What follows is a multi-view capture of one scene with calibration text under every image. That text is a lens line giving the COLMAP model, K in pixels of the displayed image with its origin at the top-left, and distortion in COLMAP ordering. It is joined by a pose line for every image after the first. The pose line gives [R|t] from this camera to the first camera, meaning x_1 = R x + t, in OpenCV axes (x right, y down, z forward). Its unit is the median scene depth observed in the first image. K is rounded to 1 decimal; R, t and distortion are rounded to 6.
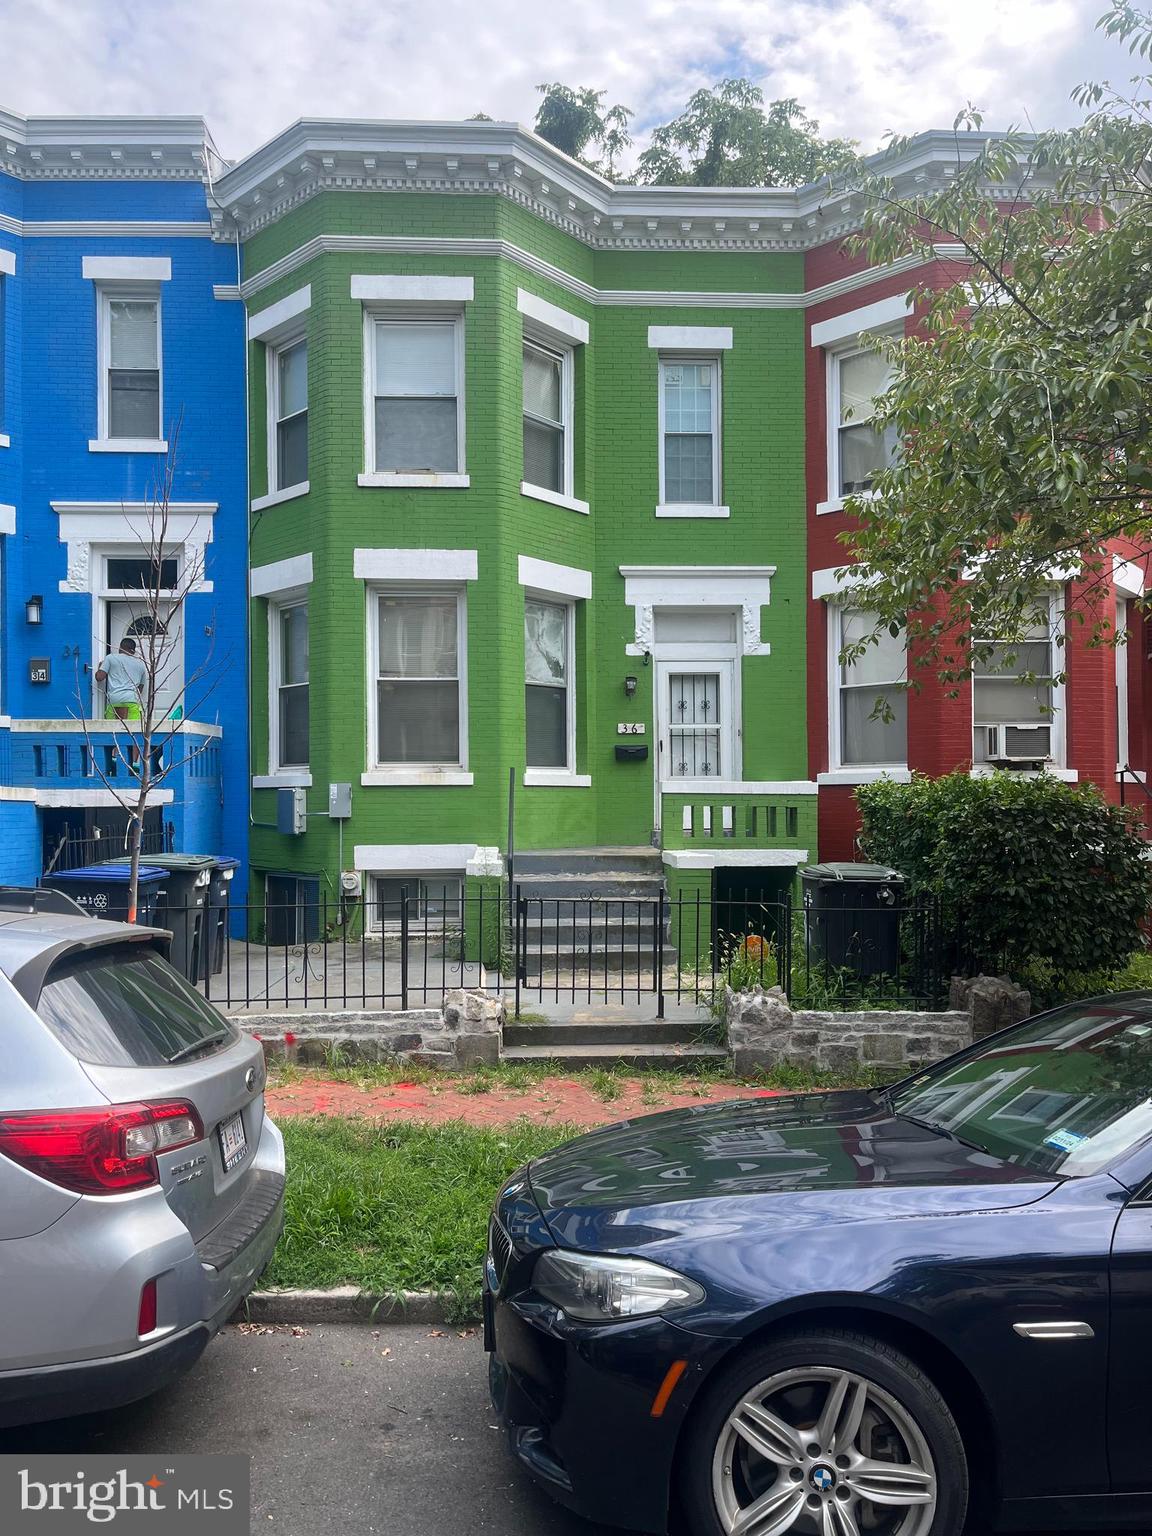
lens RADIAL K [[1114.4, 0, 579.1], [0, 1114.4, 777.7], [0, 0, 1]] dist [0.046040, -0.067550]
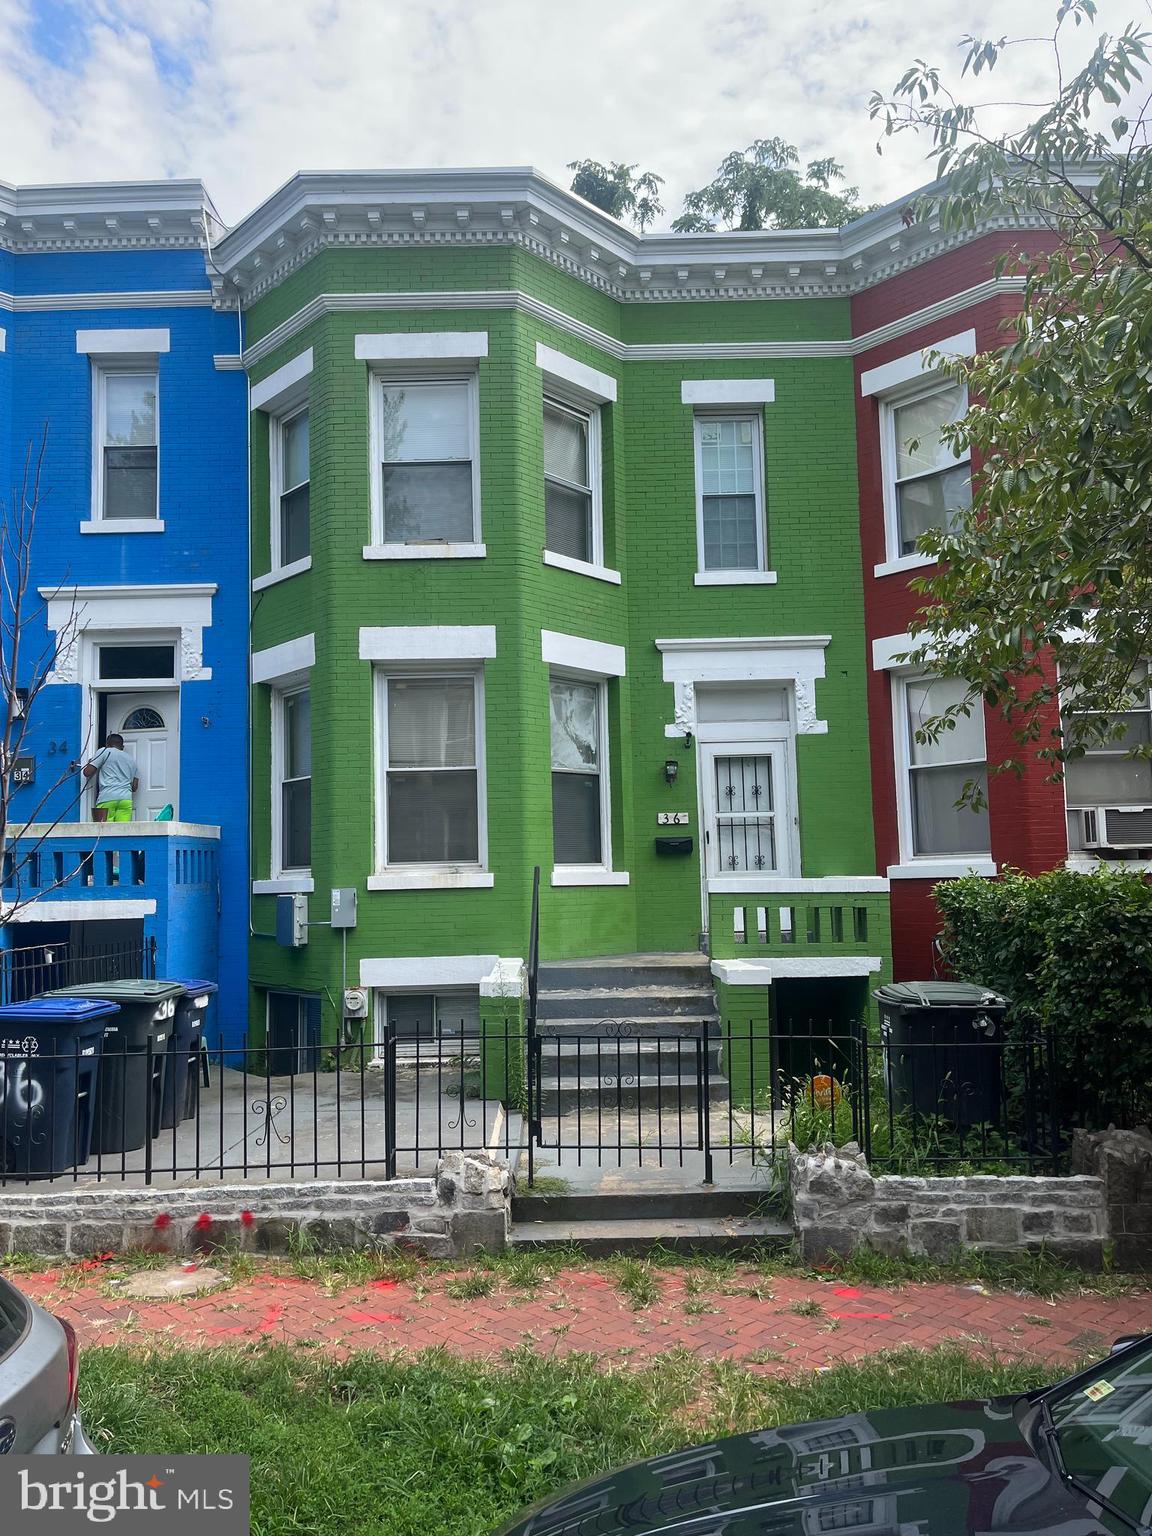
lens RADIAL K [[1114.4, 0, 579.1], [0, 1114.4, 777.7], [0, 0, 1]] dist [0.046040, -0.067550]
pose [[0.998556, -0.021335, -0.049293, 0.017957], [0.017569, 0.996983, -0.075605, -0.012022], [0.050757, 0.074630, 0.995919, 0.116849]]
